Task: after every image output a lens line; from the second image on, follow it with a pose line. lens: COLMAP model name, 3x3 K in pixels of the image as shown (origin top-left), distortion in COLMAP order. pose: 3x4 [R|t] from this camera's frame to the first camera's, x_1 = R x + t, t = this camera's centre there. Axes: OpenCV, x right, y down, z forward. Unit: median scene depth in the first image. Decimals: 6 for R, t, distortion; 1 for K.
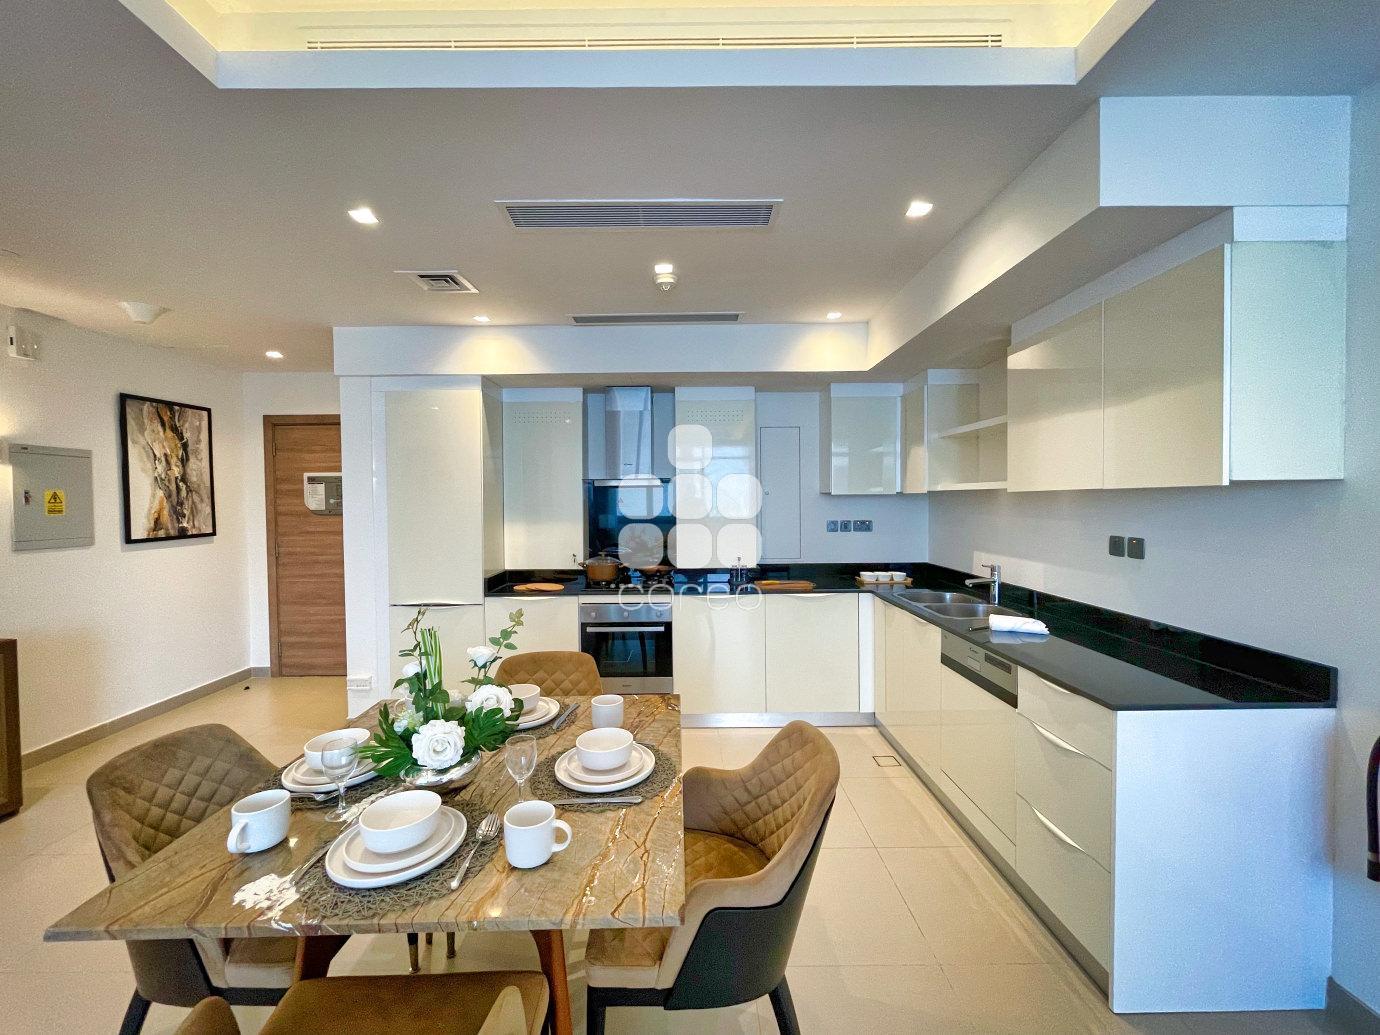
lens RADIAL K [[557.9, 0, 686.6], [0, 557.9, 511.6], [0, 0, 1]] dist [-0.002979, 0.000159]
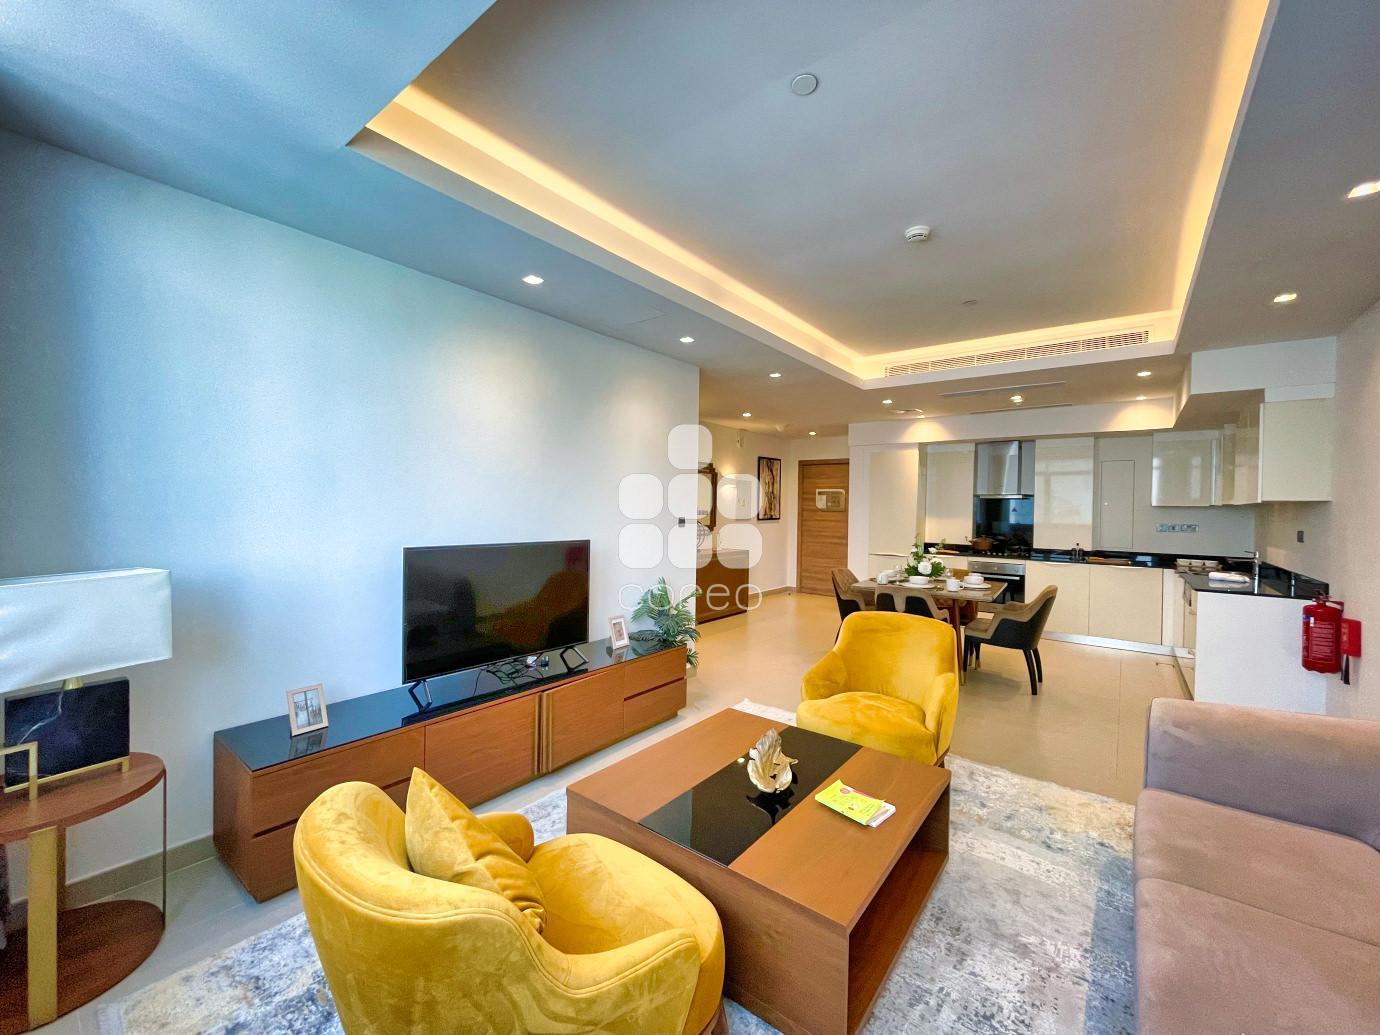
lens RADIAL K [[557.9, 0, 686.6], [0, 557.9, 511.6], [0, 0, 1]] dist [-0.002979, 0.000159]
pose [[0.782910, 0.027405, -0.621532, 0.205697], [-0.036723, 0.999323, -0.002195, 0.034568], [0.621051, 0.024544, 0.783386, -0.961779]]
